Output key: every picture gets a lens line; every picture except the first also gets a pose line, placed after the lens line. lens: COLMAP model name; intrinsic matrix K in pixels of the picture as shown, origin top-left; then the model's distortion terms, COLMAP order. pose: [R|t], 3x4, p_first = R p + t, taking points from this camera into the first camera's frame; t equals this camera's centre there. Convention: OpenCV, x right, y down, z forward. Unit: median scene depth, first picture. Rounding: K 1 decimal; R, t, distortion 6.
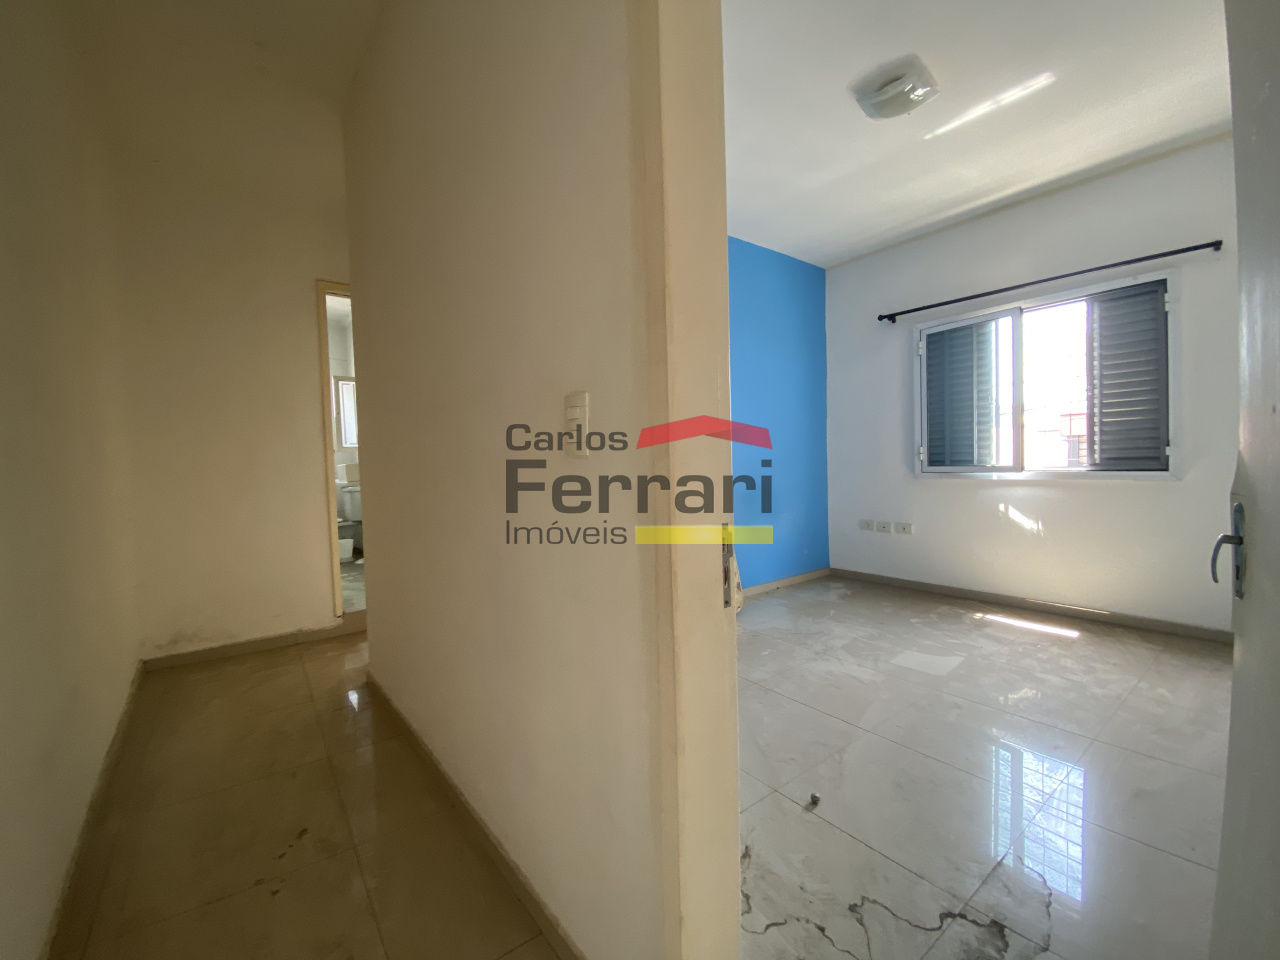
lens RADIAL K [[518.1, 0, 639.0], [0, 518.1, 479.6], [0, 0, 1]] dist [0.028590, -0.023363]
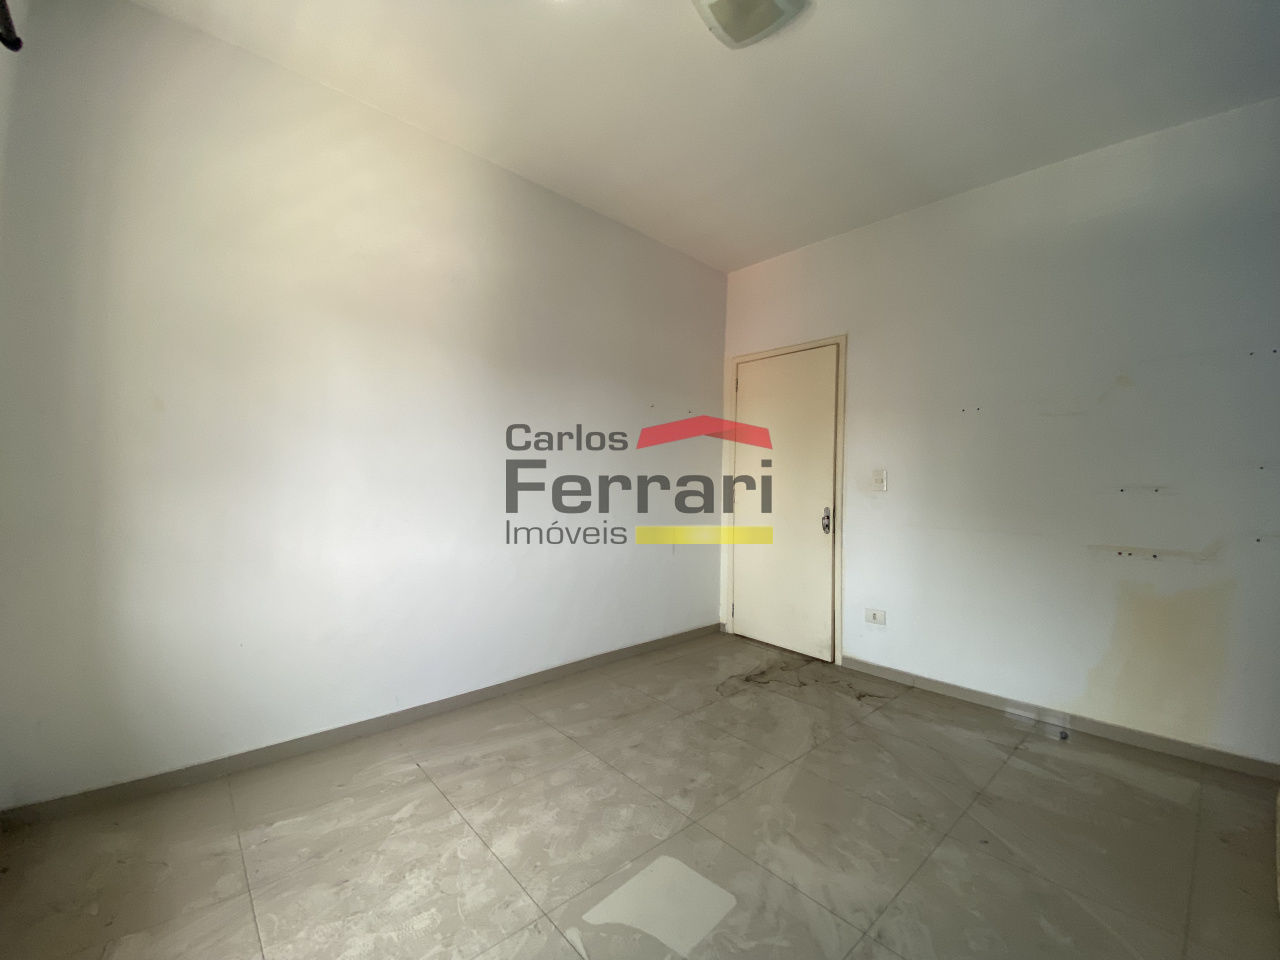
lens RADIAL K [[518.1, 0, 639.0], [0, 518.1, 479.6], [0, 0, 1]] dist [0.028590, -0.023363]
pose [[-0.996593, 0.006021, -0.082262, 0.611515], [0.003083, 0.999354, 0.035793, -0.081776], [0.082424, 0.035417, -0.995968, 1.477955]]
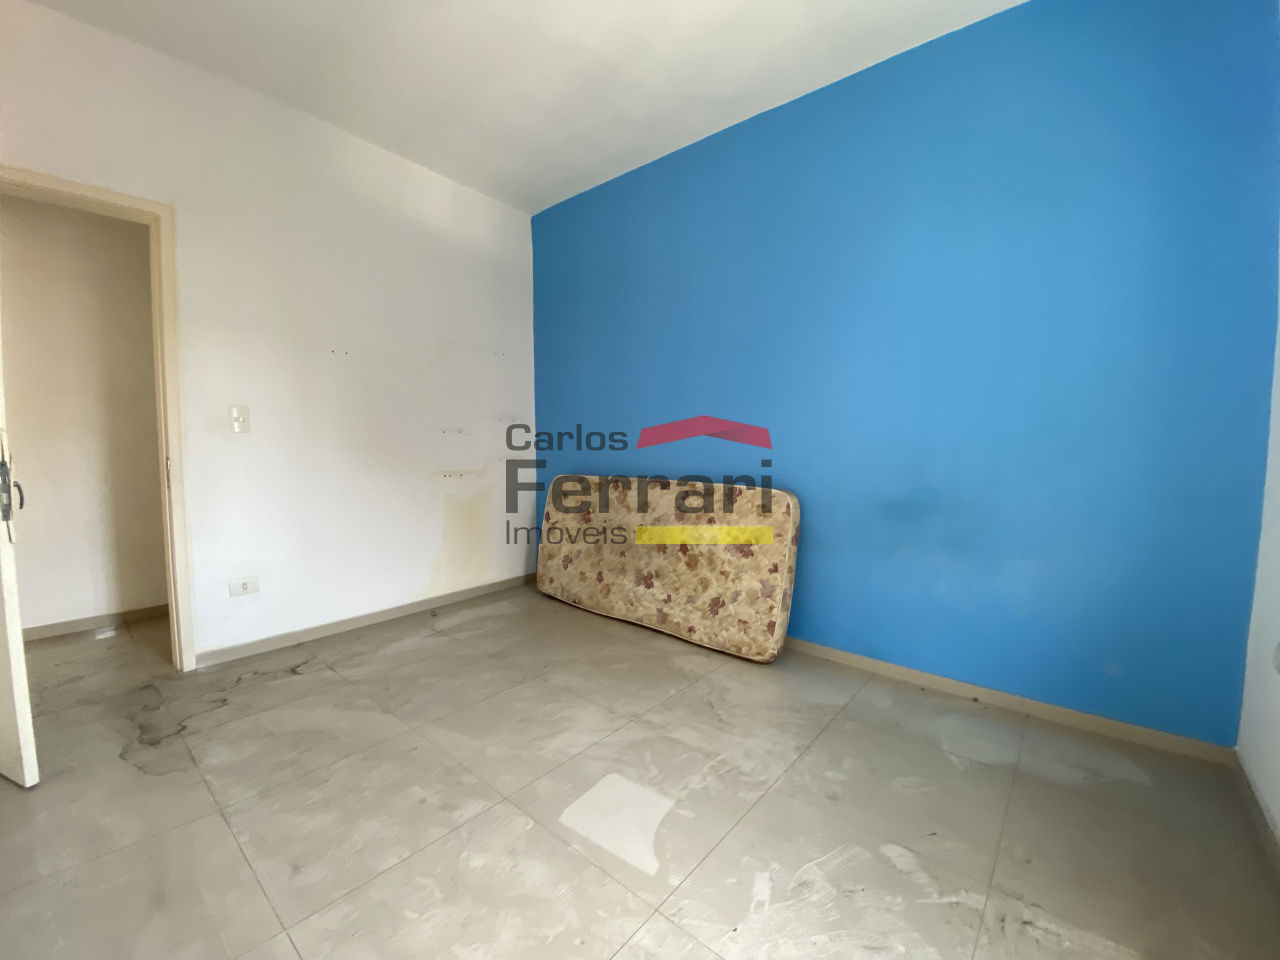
lens RADIAL K [[518.1, 0, 639.0], [0, 518.1, 479.6], [0, 0, 1]] dist [0.028590, -0.023363]
pose [[0.214283, 0.091094, -0.972515, 1.042469], [-0.052331, 0.995283, 0.081696, -0.043494], [0.975369, 0.033387, 0.218040, 0.878858]]
